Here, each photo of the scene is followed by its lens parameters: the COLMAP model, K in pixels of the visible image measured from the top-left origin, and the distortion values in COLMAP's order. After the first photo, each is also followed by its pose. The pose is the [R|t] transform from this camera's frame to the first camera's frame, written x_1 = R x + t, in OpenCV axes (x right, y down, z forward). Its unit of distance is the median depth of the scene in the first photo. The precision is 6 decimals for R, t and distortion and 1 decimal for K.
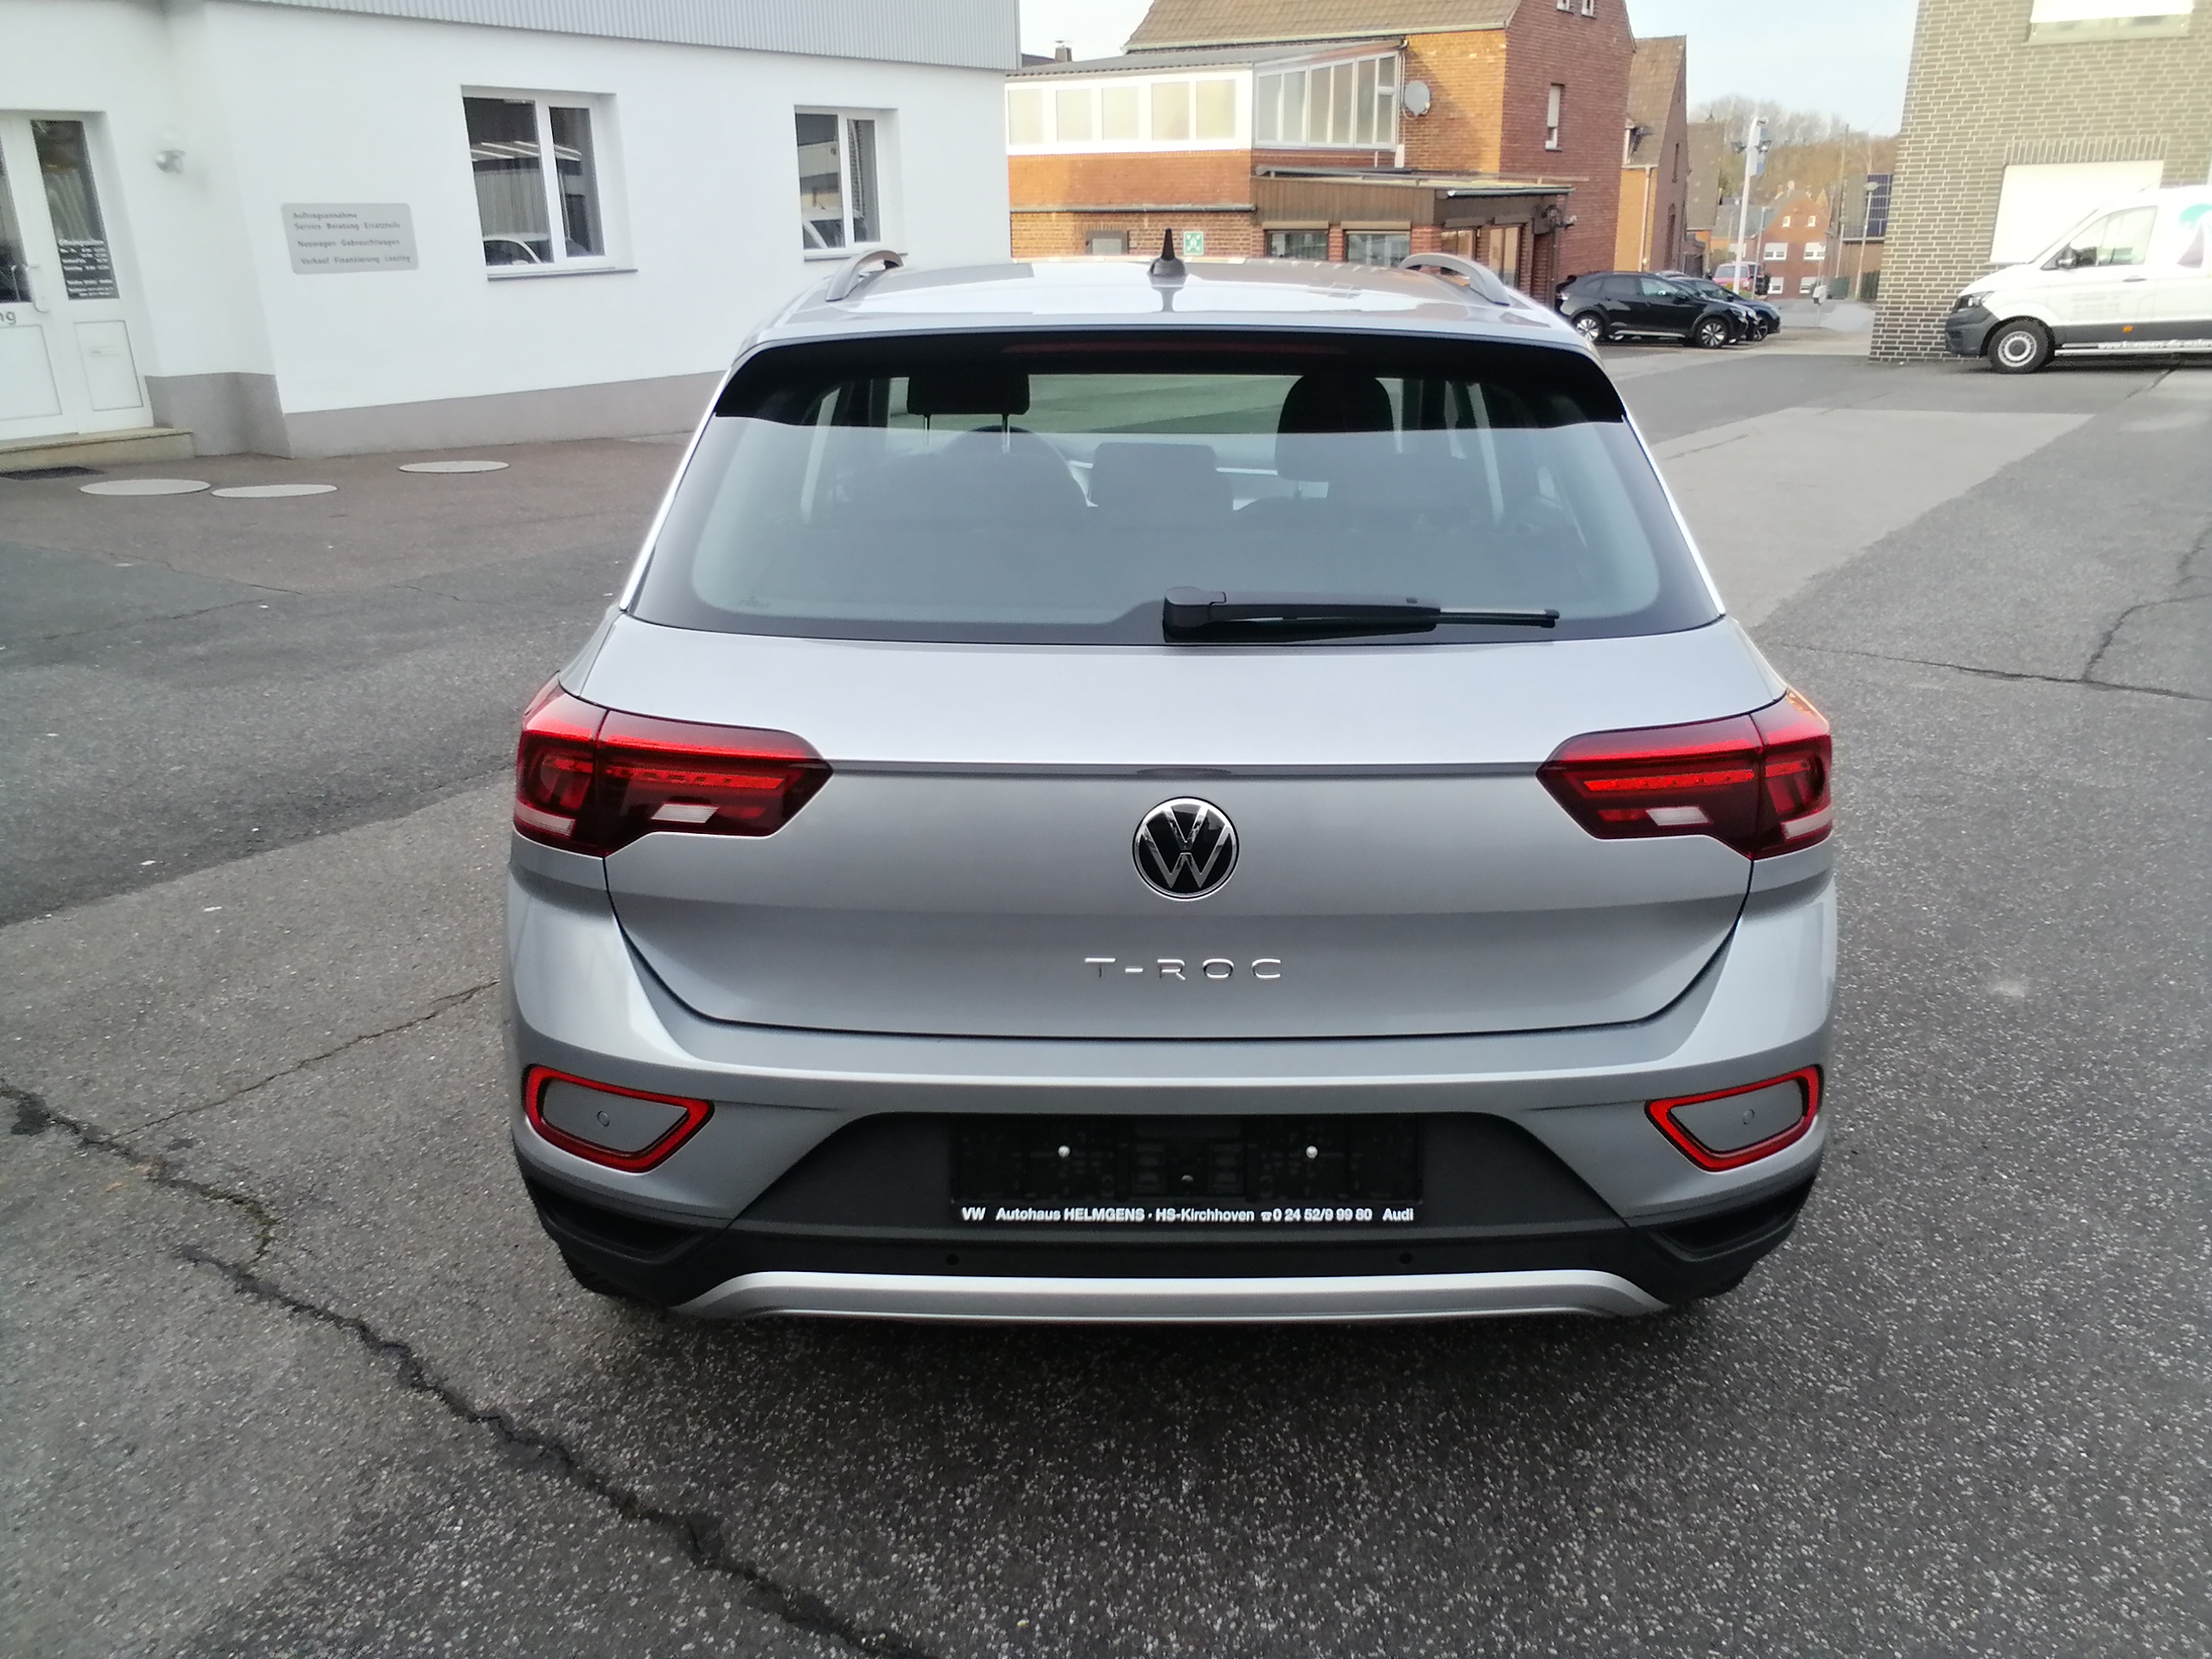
lens RADIAL K [[1753.2, 0, 1129.5], [0, 1753.2, 793.7], [0, 0, 1]] dist [-0.061177, 0.172472]
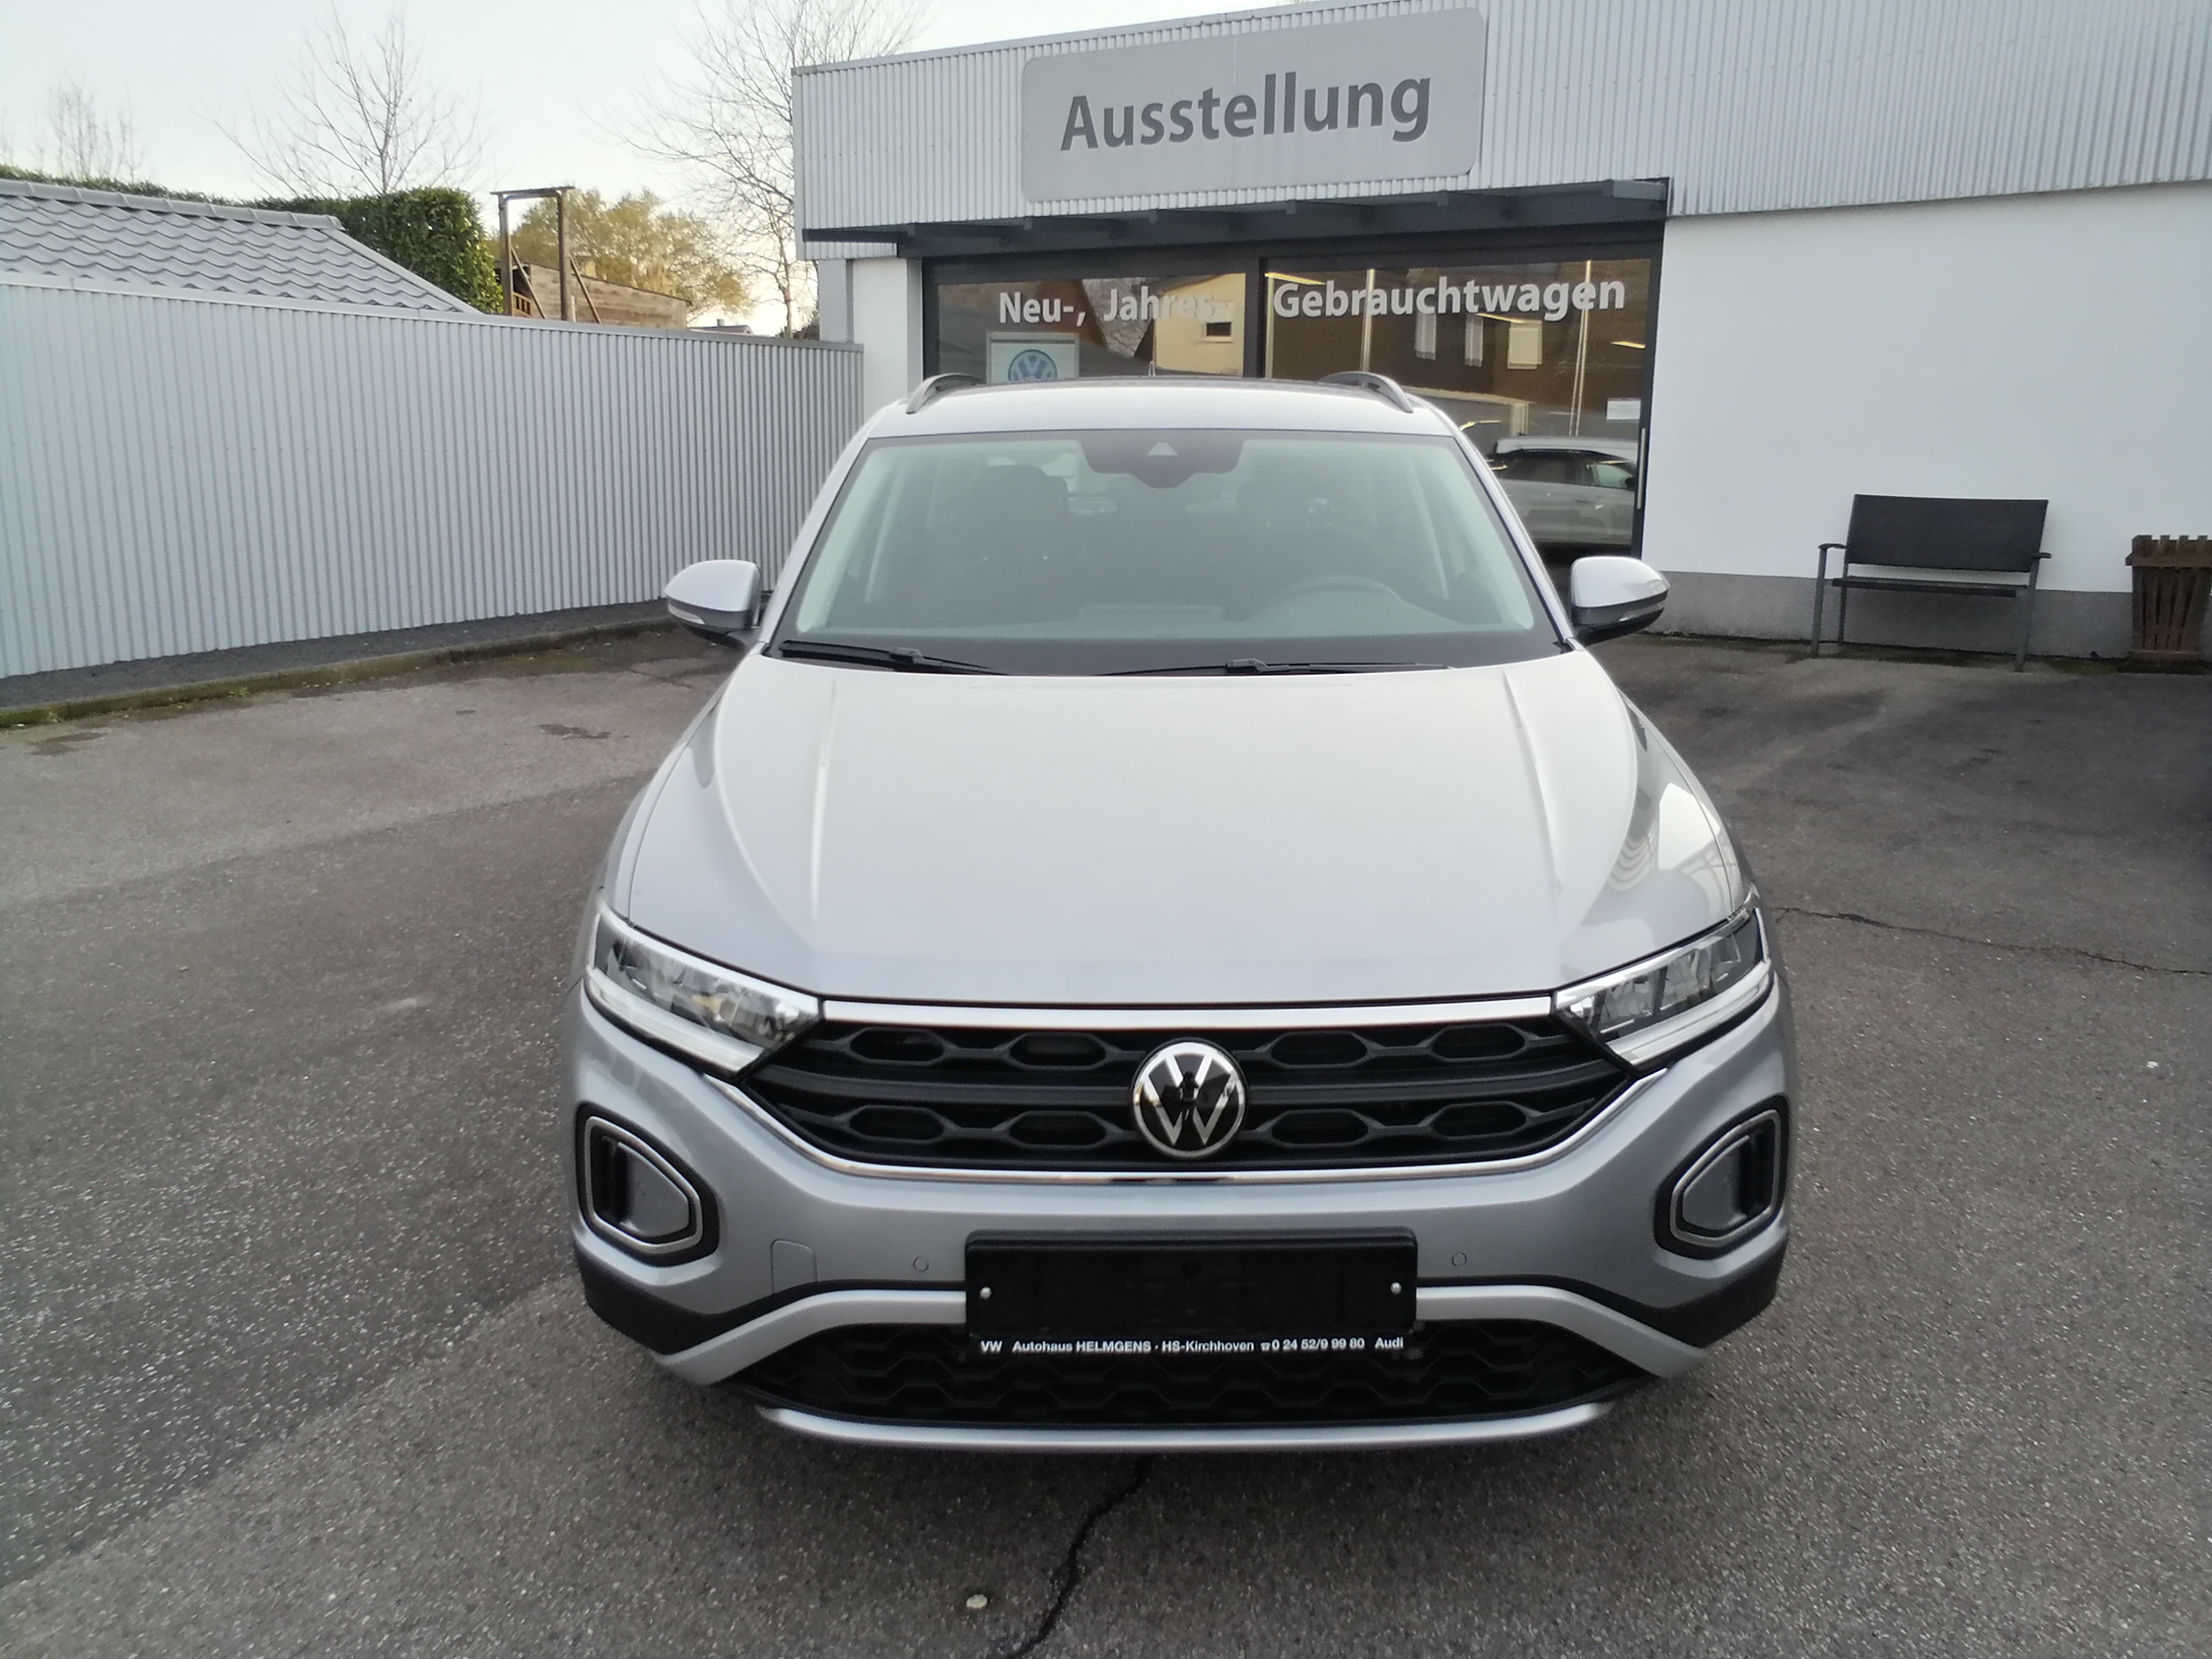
lens RADIAL K [[1753.2, 0, 1129.5], [0, 1753.2, 793.7], [0, 0, 1]] dist [-0.061177, 0.172472]
pose [[-0.999964, -0.001932, 0.008244, 0.020285], [0.002543, 0.860165, 0.510009, -0.730337], [-0.008077, 0.510012, -0.860130, 2.354346]]
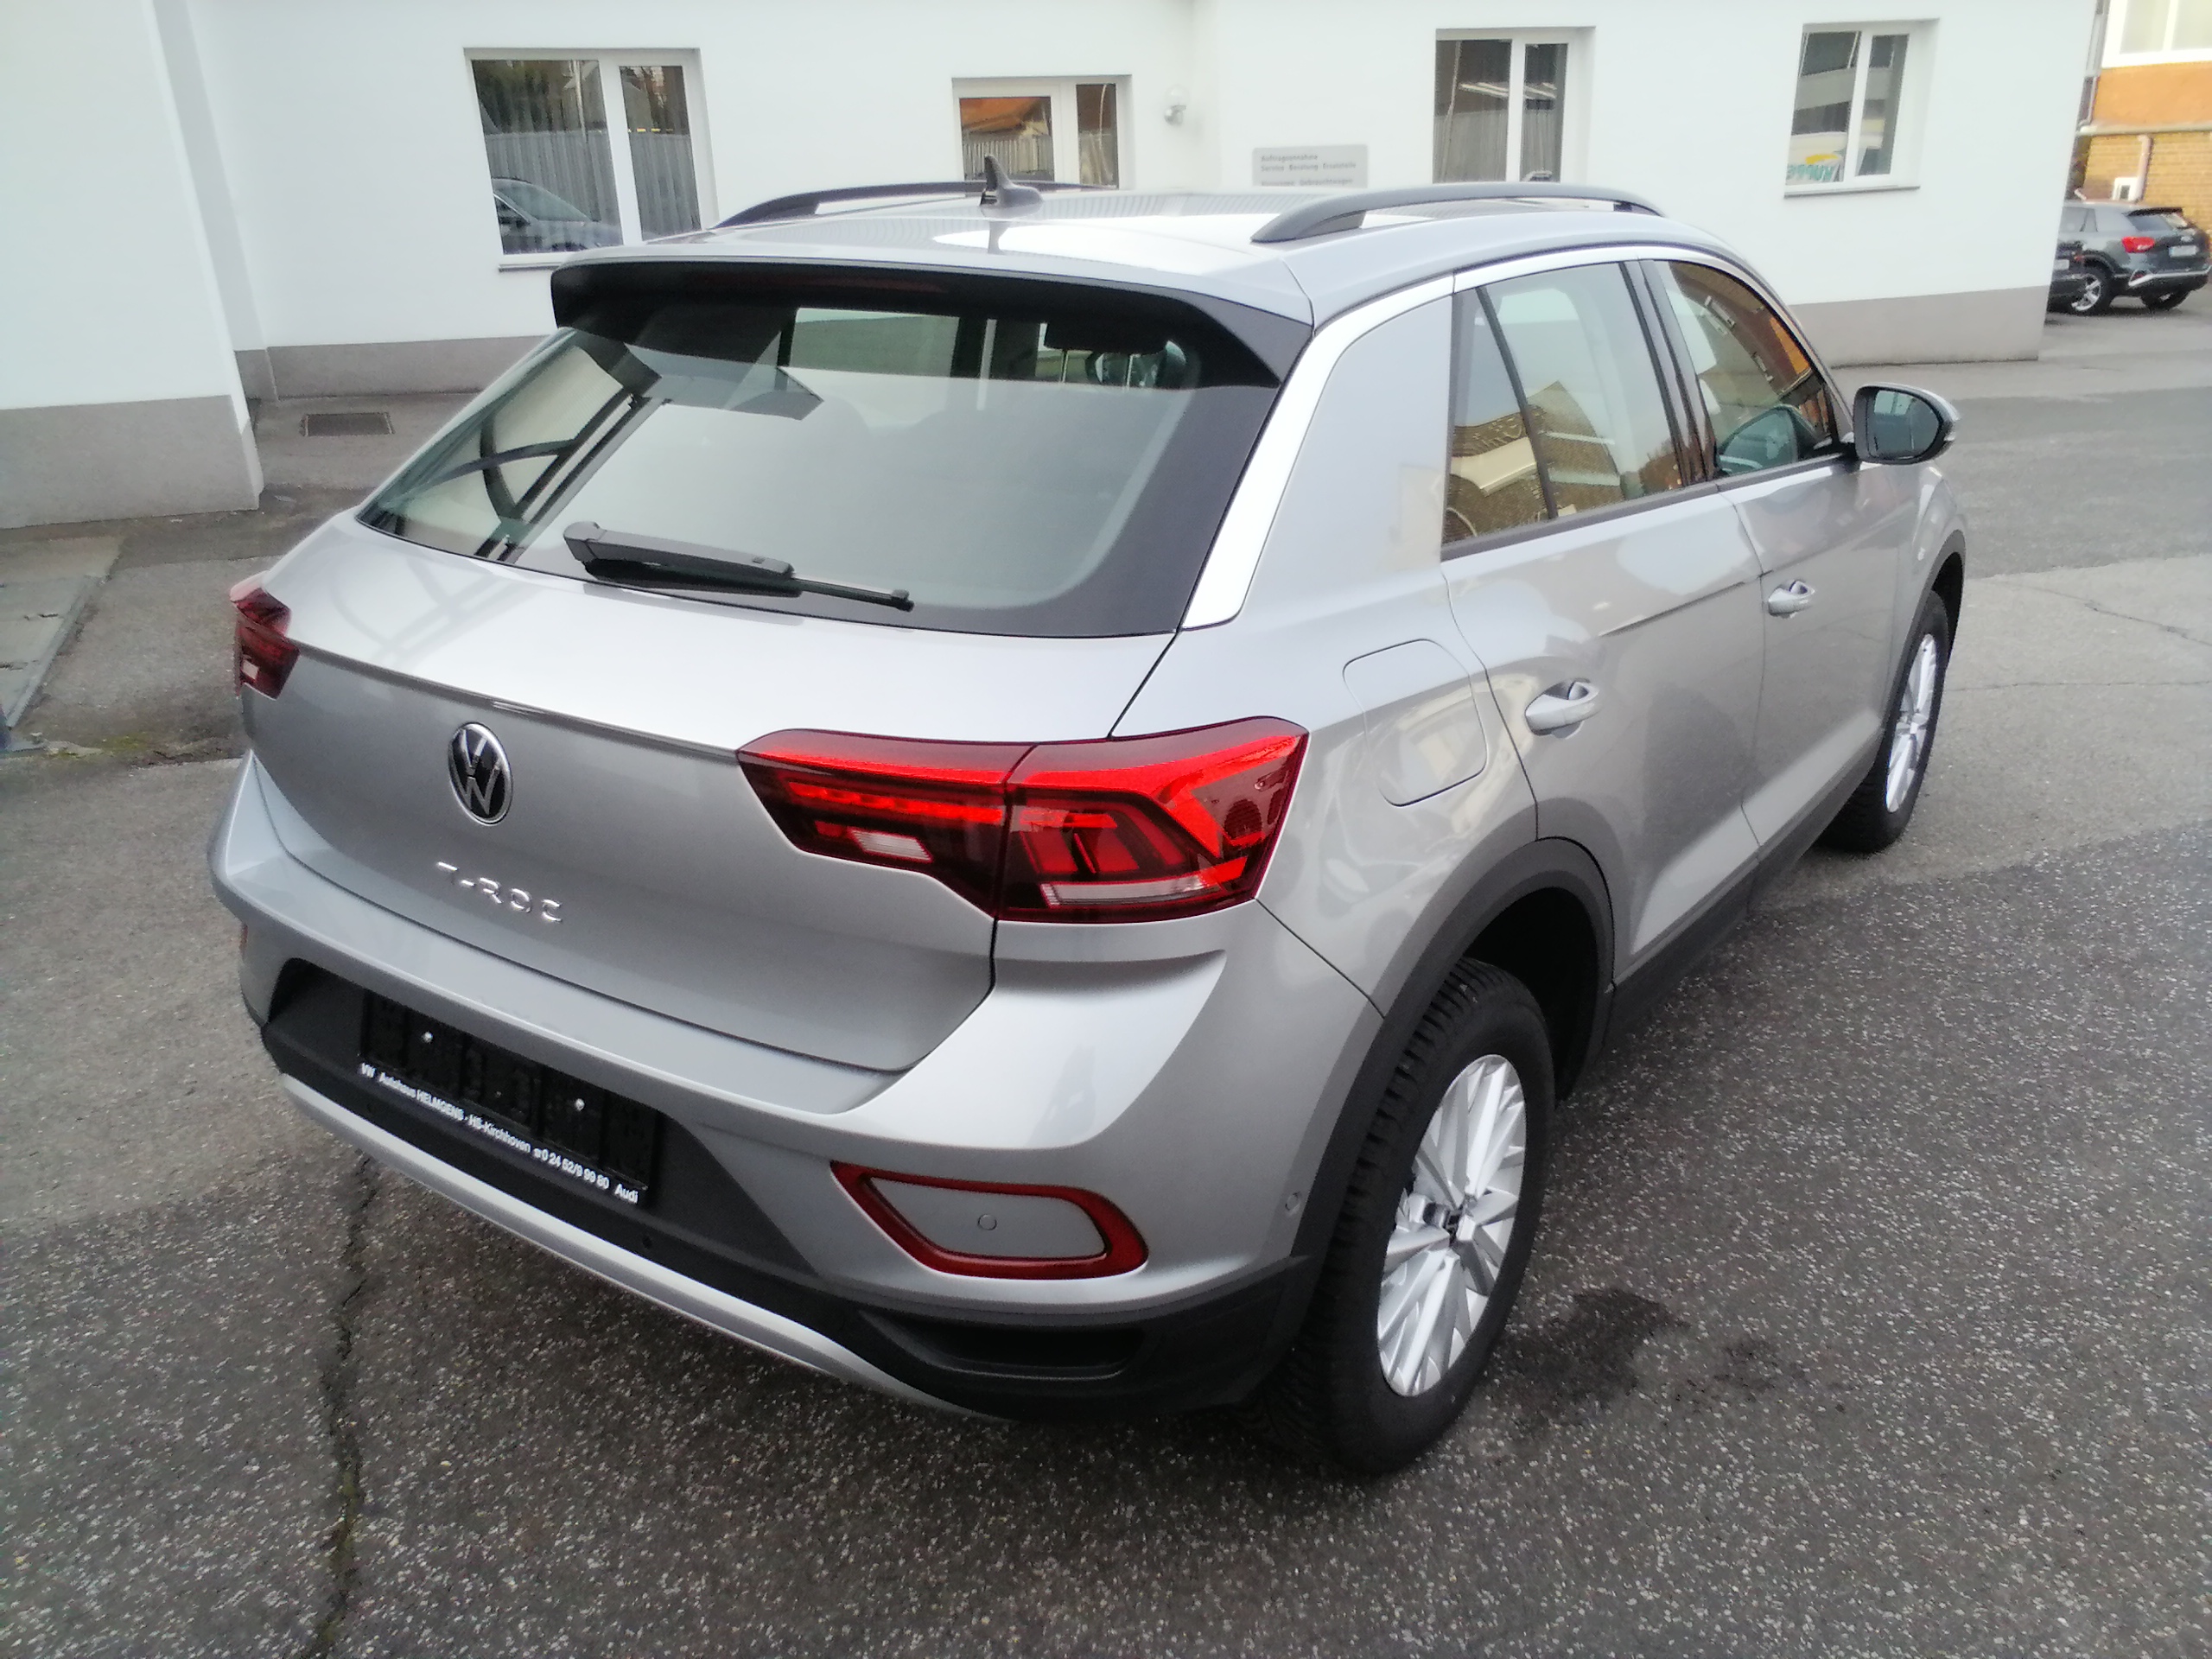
lens RADIAL K [[1726.8, 0, 1150.3], [0, 1726.8, 804.8], [0, 0, 1]] dist [-0.008340, 0.072588]
pose [[0.820636, 0.191484, -0.538415, 0.525358], [-0.169878, 0.981339, 0.090085, -0.063139], [0.545617, 0.017538, 0.837851, 0.217689]]
